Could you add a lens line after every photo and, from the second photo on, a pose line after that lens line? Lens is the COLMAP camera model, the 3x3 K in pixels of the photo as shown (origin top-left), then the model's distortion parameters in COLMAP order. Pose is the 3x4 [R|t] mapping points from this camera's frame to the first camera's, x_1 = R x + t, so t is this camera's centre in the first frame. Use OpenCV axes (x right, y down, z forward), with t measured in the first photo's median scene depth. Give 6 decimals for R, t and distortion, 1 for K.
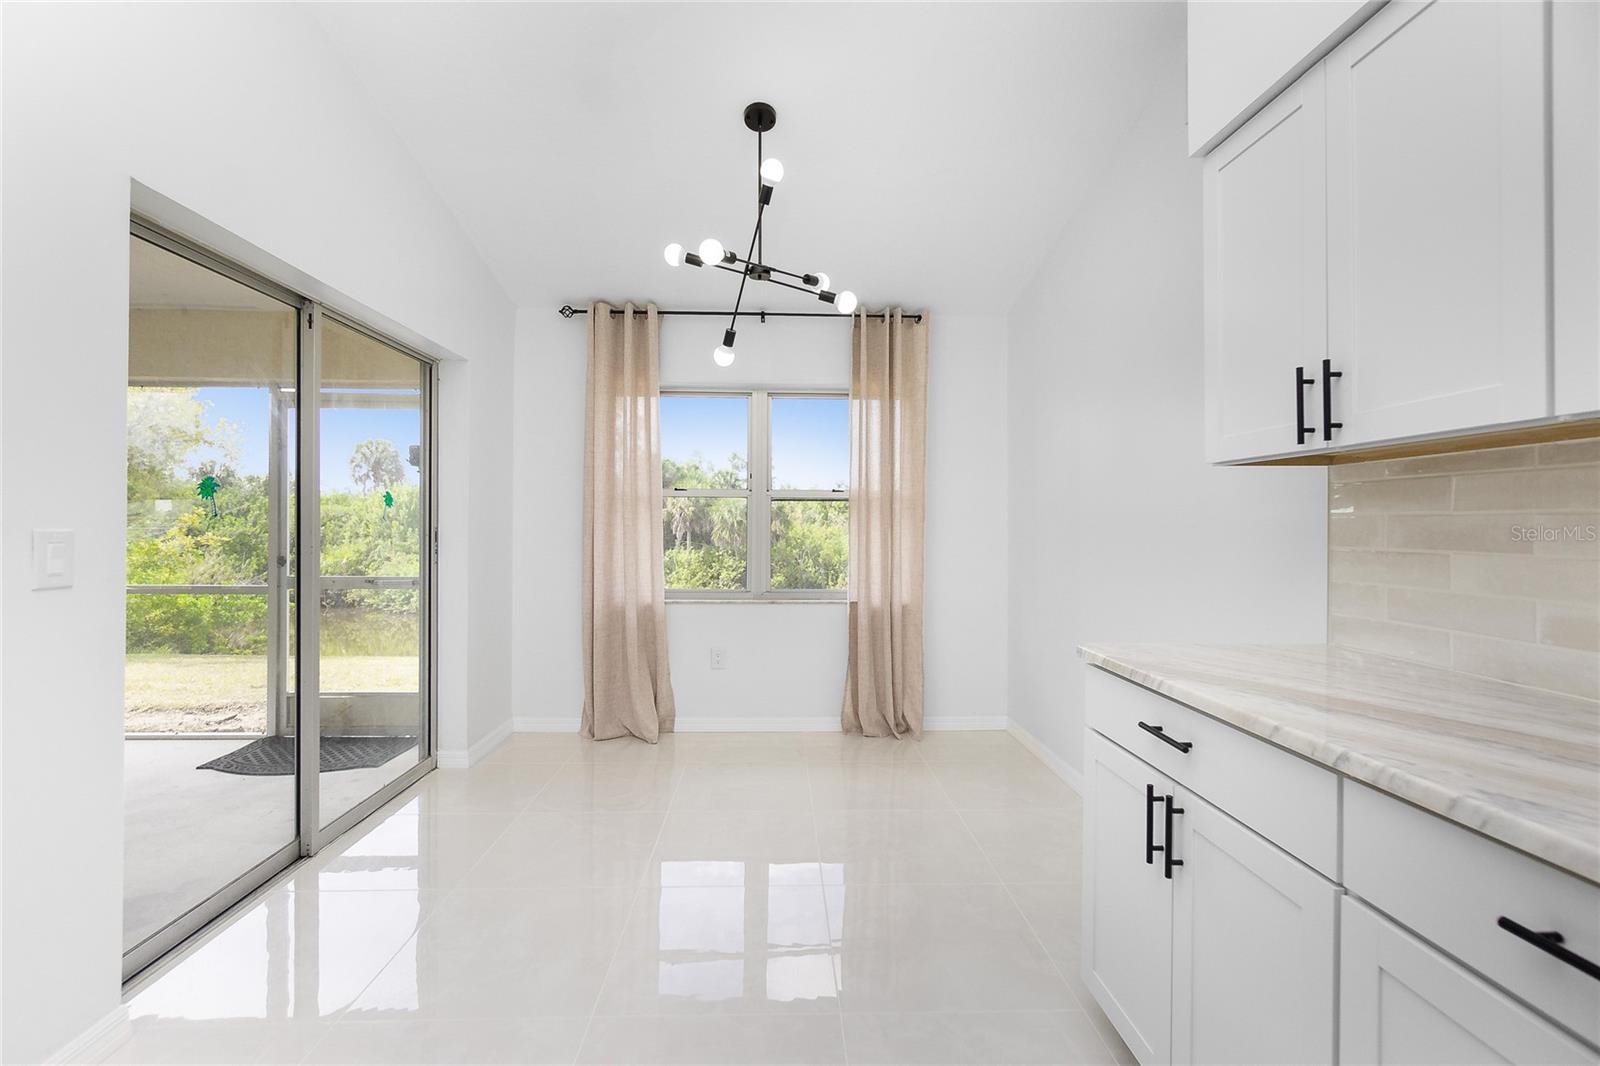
lens RADIAL K [[707.5, 0, 796.7], [0, 707.5, 525.4], [0, 0, 1]] dist [-0.004335, 0.002710]
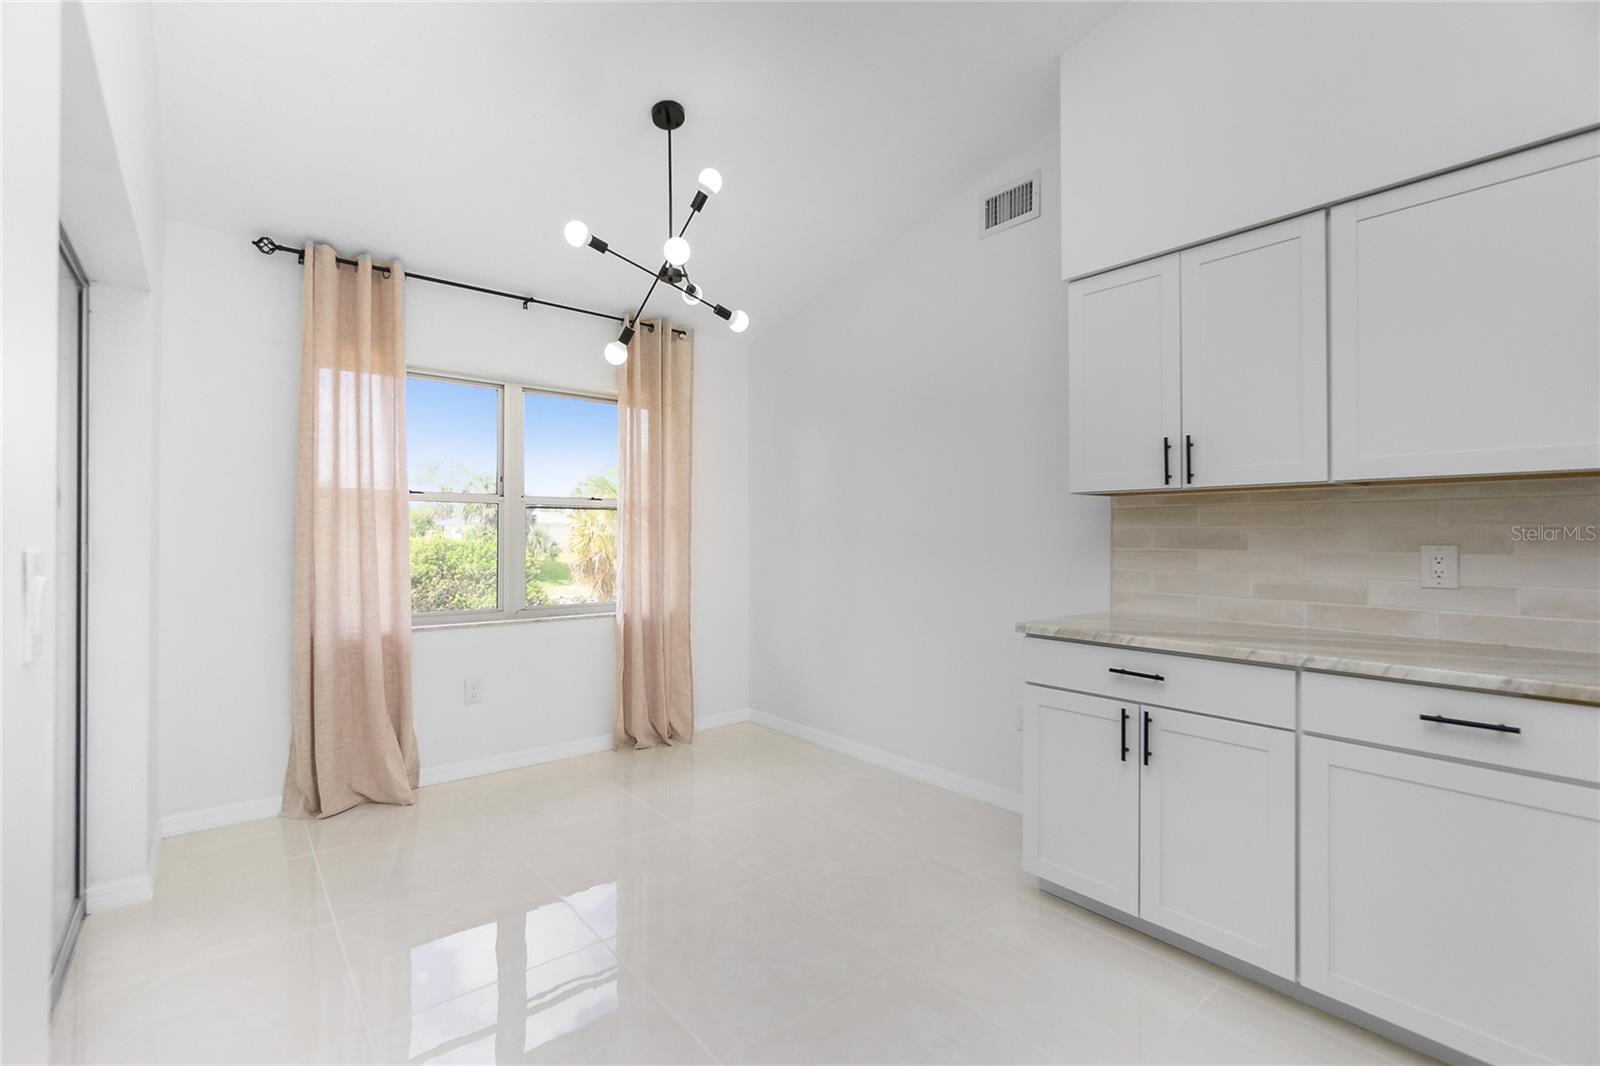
lens RADIAL K [[707.5, 0, 807.2], [0, 707.5, 530.7], [0, 0, 1]] dist [-0.004335, 0.002710]
pose [[0.793081, 0.000479, 0.609116, -0.317827], [0.002230, 0.999991, -0.003690, -0.001887], [-0.609112, 0.004285, 0.793073, 0.074420]]
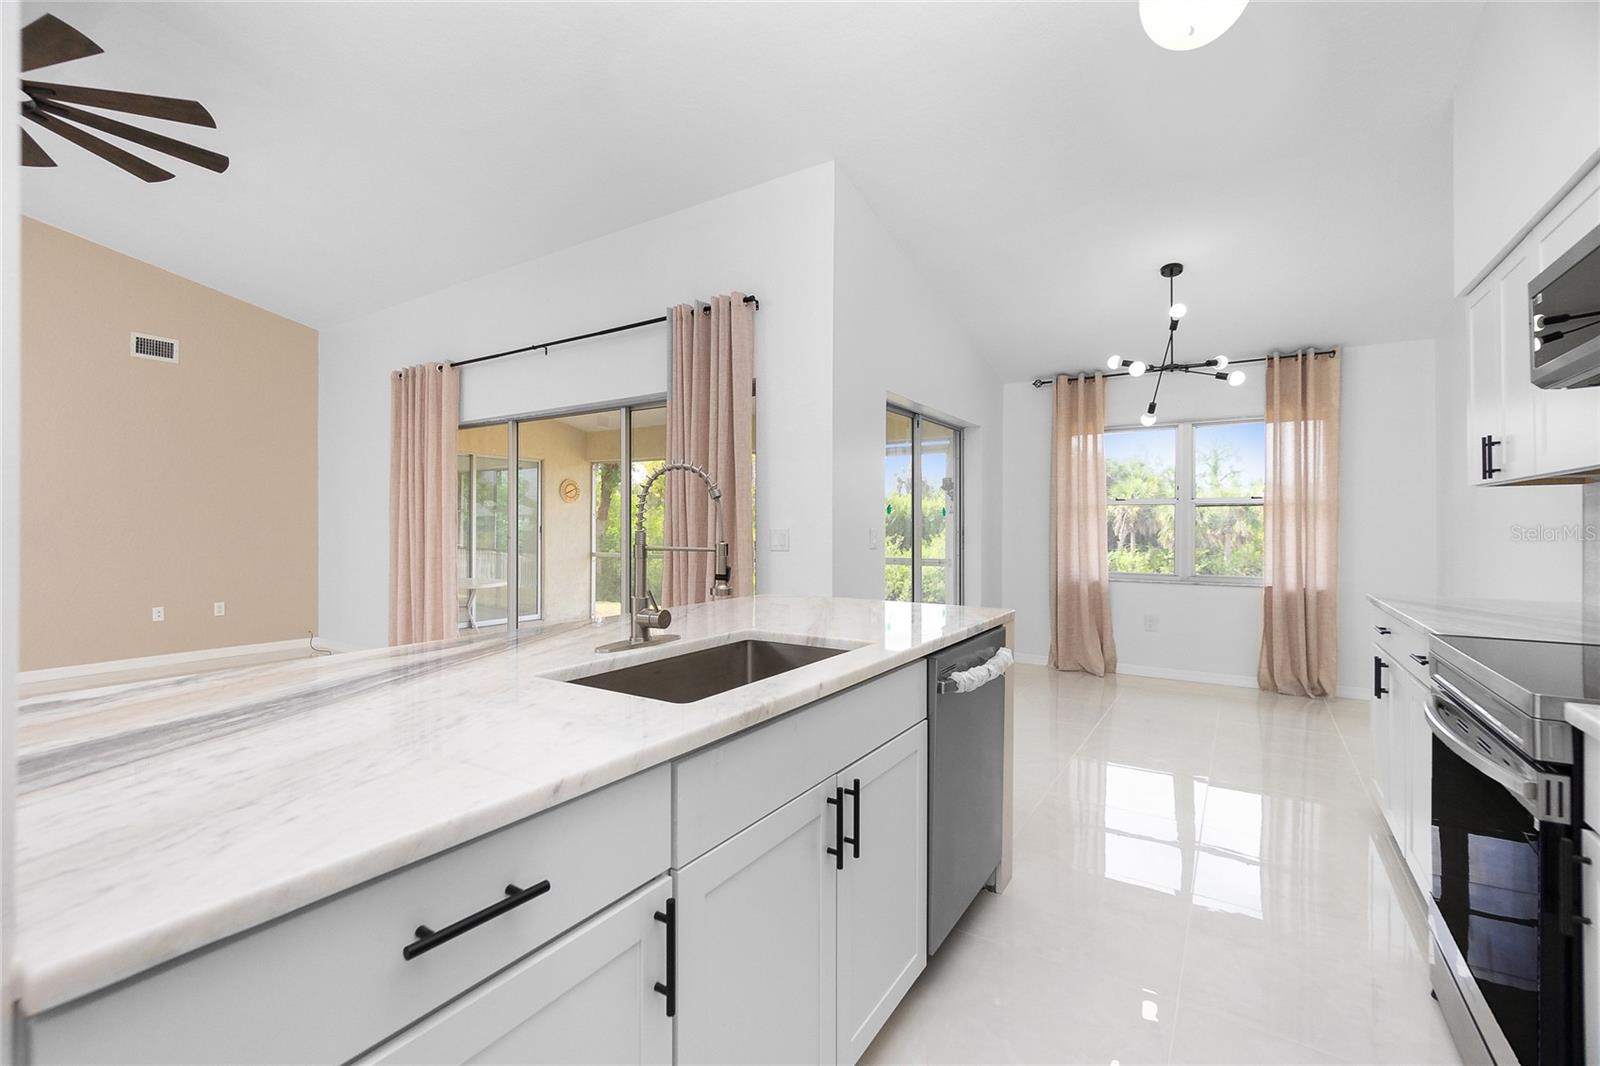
lens RADIAL K [[707.5, 0, 808.3], [0, 707.5, 526.5], [0, 0, 1]] dist [-0.004335, 0.002710]
pose [[0.835161, -0.004135, -0.549989, 0.088661], [0.003597, 0.999991, -0.002056, 0.002049], [0.549993, -0.000261, 0.835169, -0.504793]]
